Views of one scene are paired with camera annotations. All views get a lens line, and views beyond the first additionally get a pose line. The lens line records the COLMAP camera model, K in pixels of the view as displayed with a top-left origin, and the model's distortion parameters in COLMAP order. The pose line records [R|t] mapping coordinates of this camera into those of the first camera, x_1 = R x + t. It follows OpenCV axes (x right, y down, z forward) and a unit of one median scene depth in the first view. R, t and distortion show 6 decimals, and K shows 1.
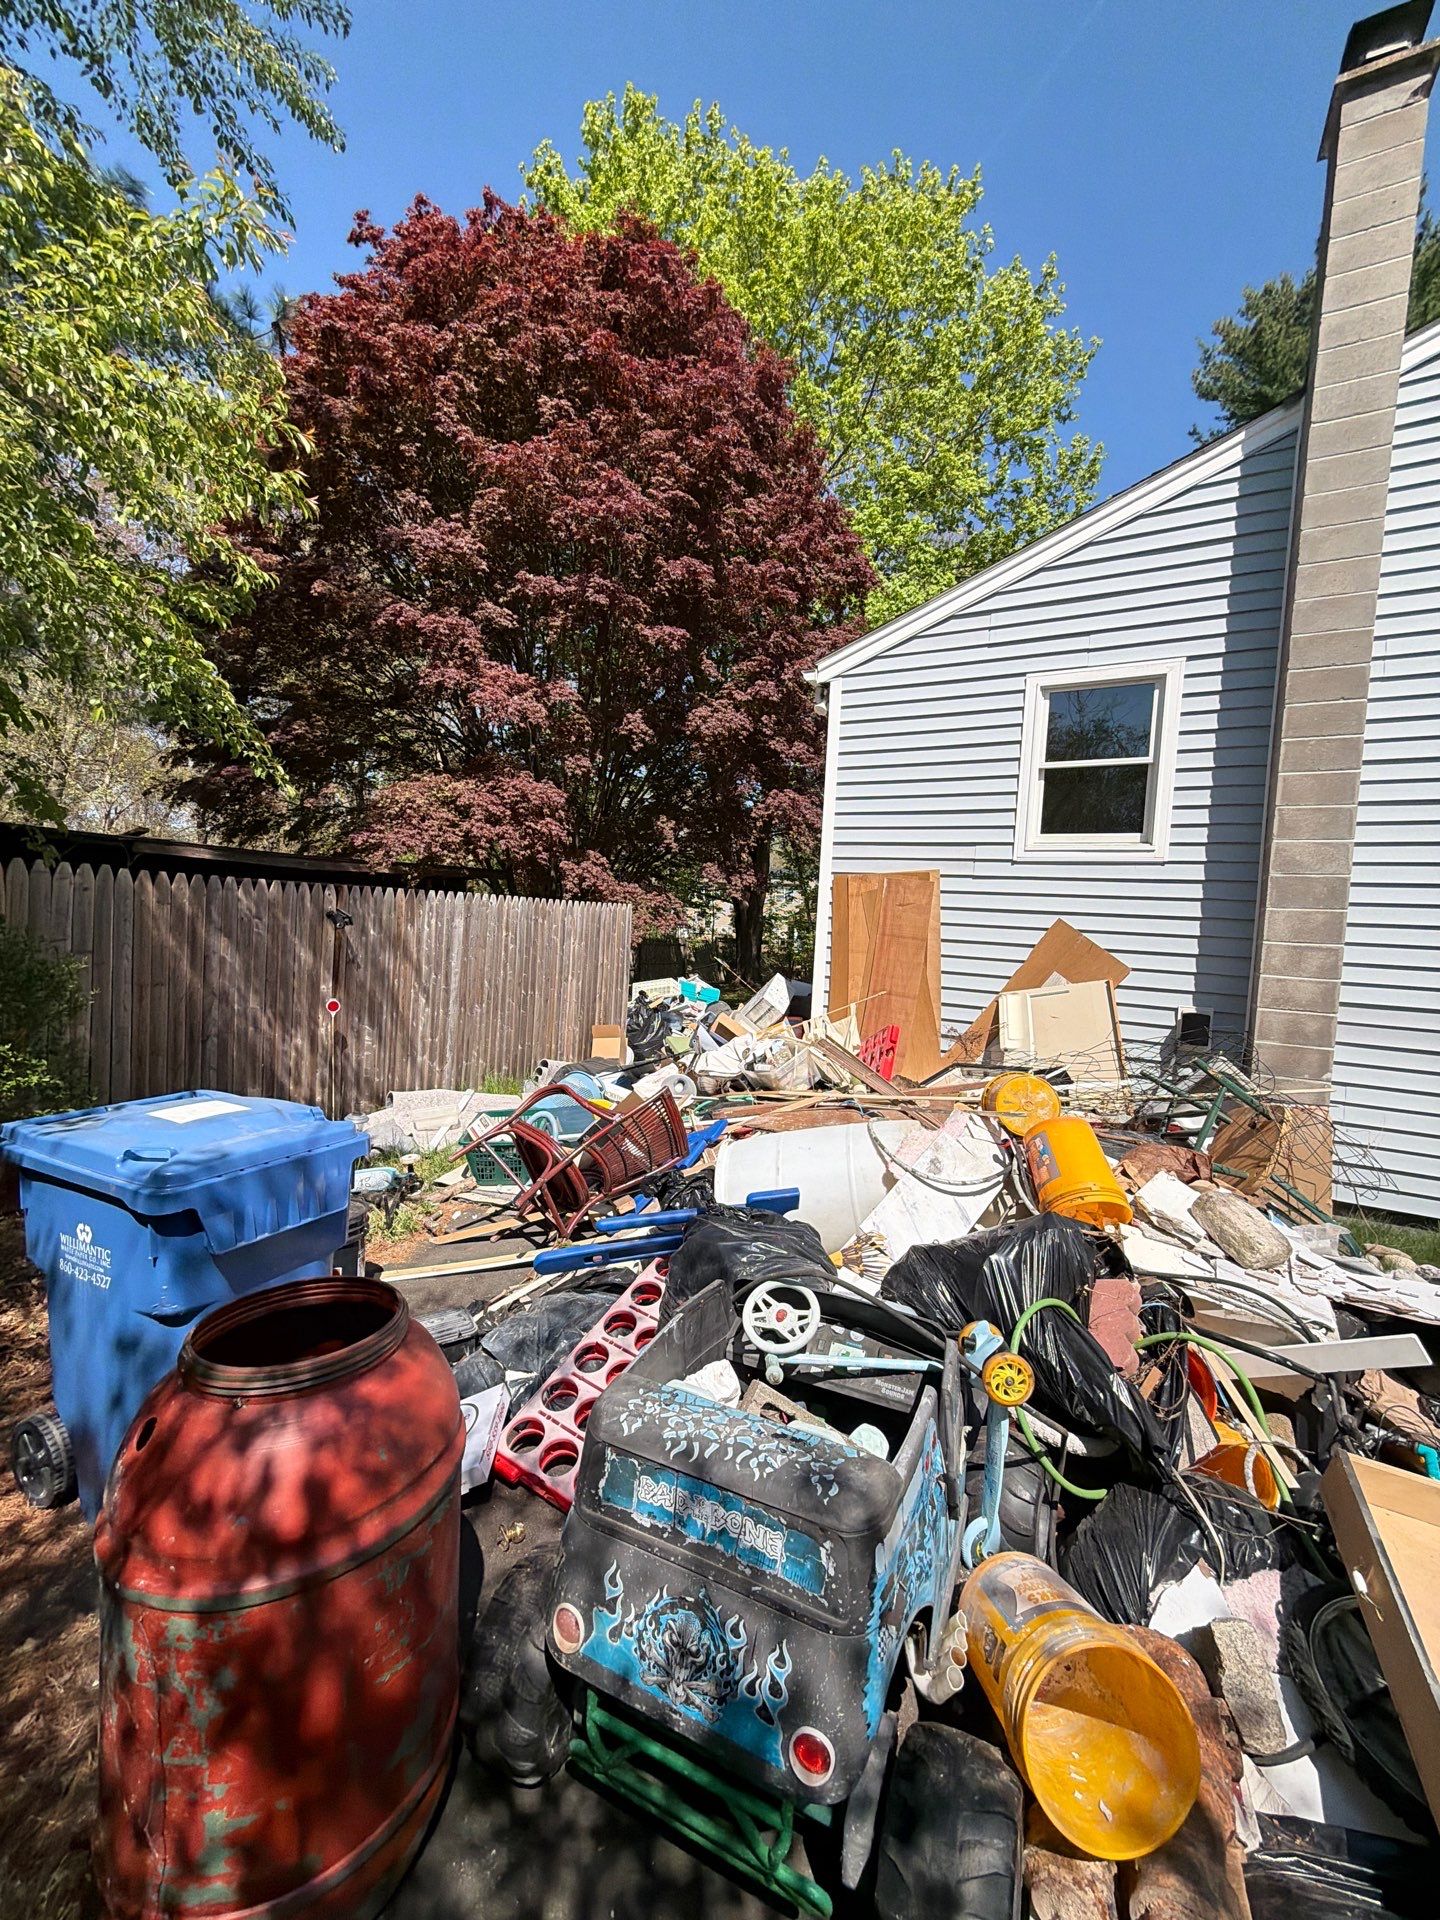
lens RADIAL K [[768.0, 0, 720.0], [0, 768.0, 960.0], [0, 0, 1]] dist [0.004143, 0.000262]
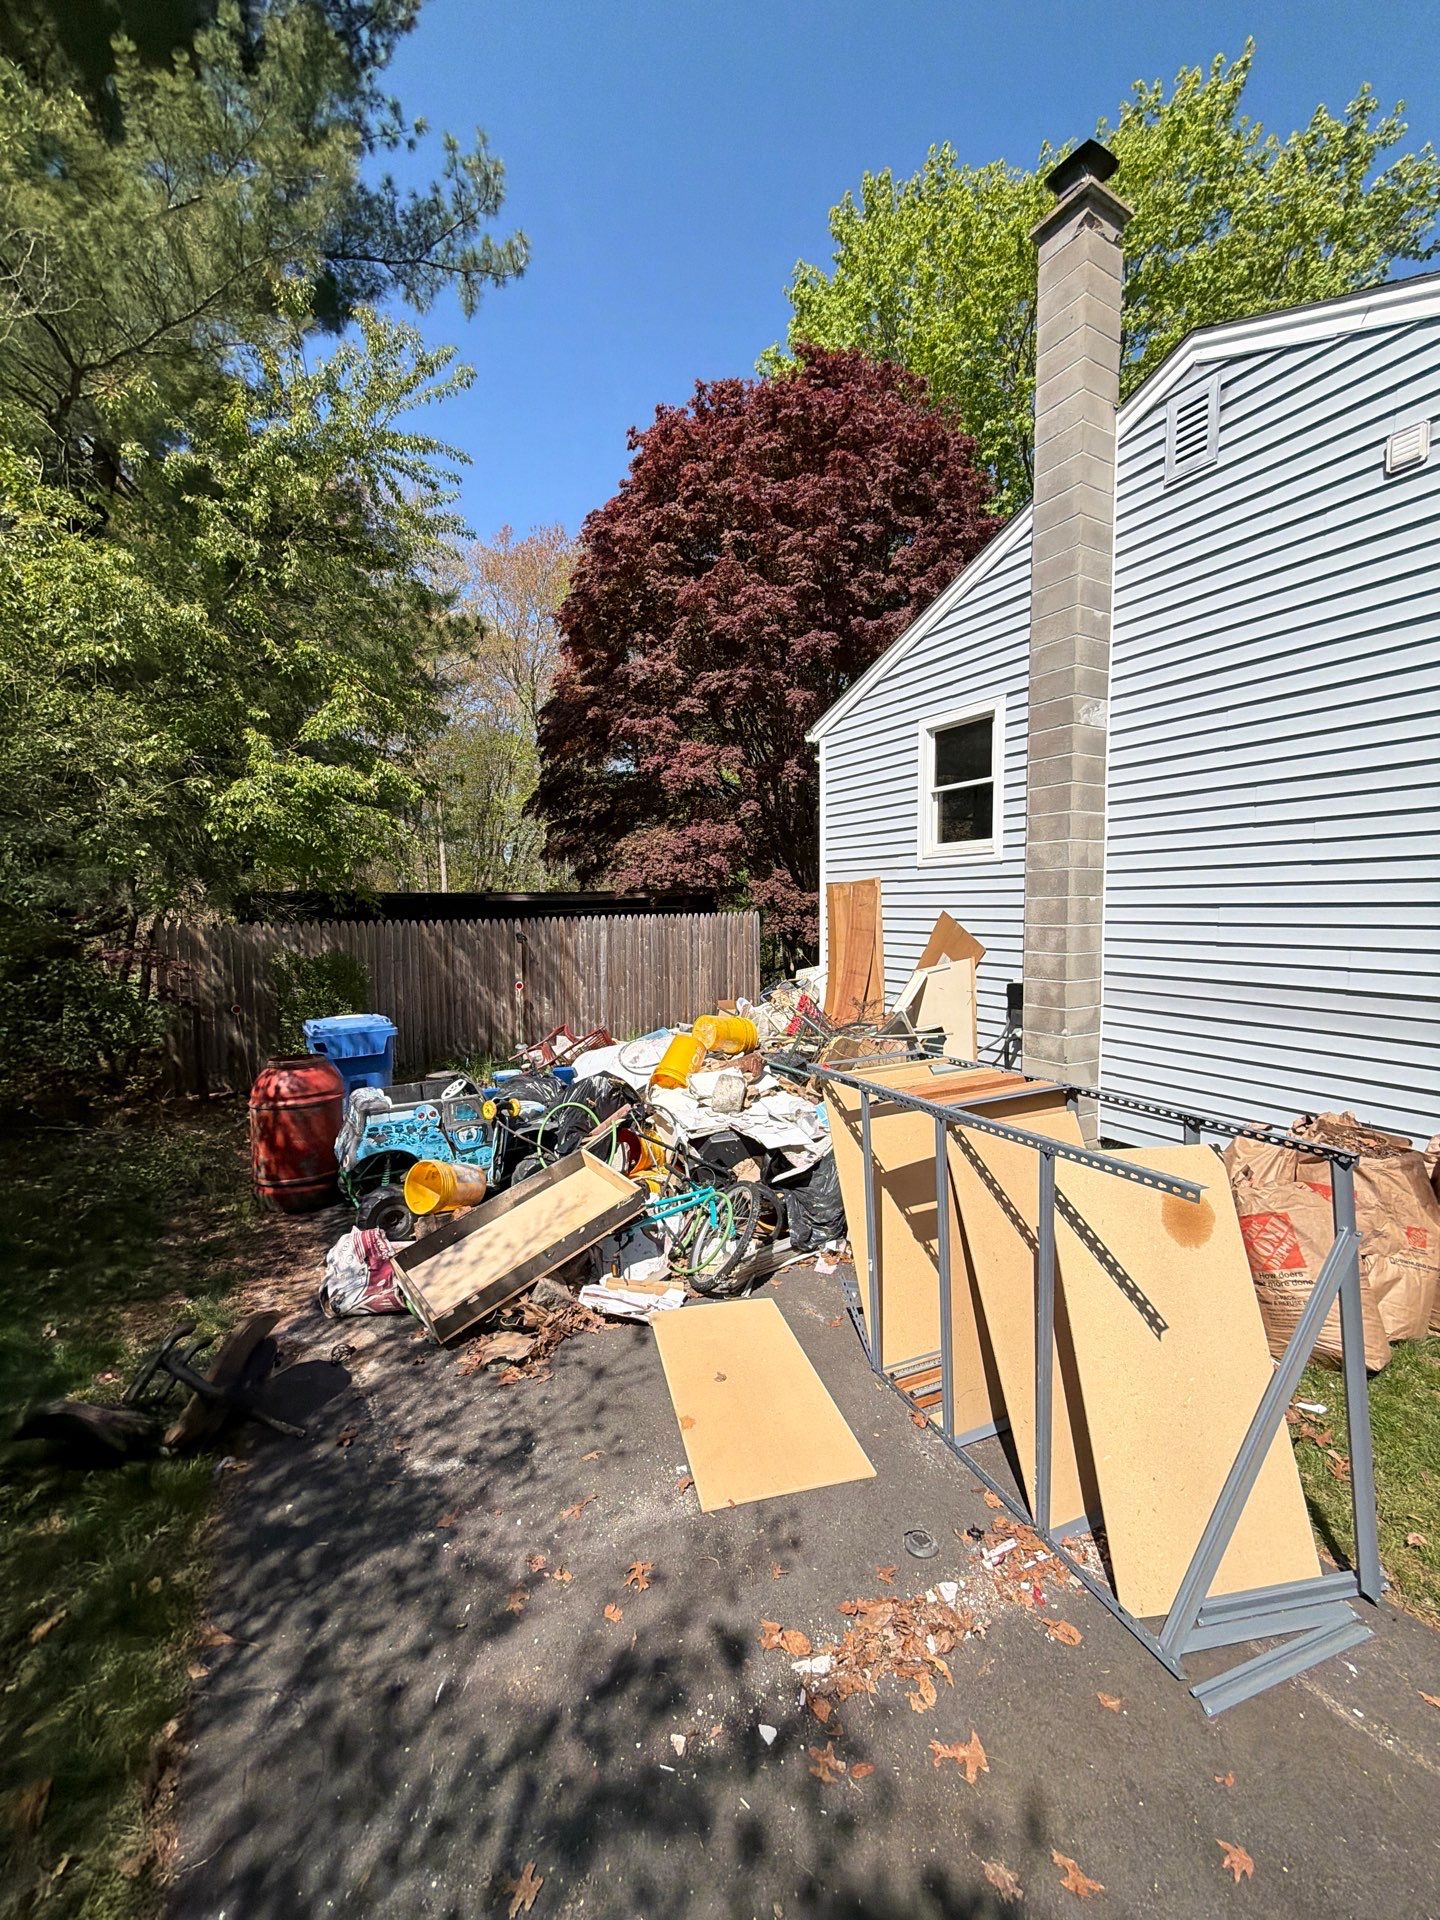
lens RADIAL K [[768.0, 0, 720.0], [0, 768.0, 960.0], [0, 0, 1]] dist [0.004143, 0.000262]
pose [[0.852327, -0.028759, -0.522219, 0.752139], [0.033866, 0.999426, 0.000234, 0.013877], [0.521912, -0.017885, 0.852812, -0.261874]]
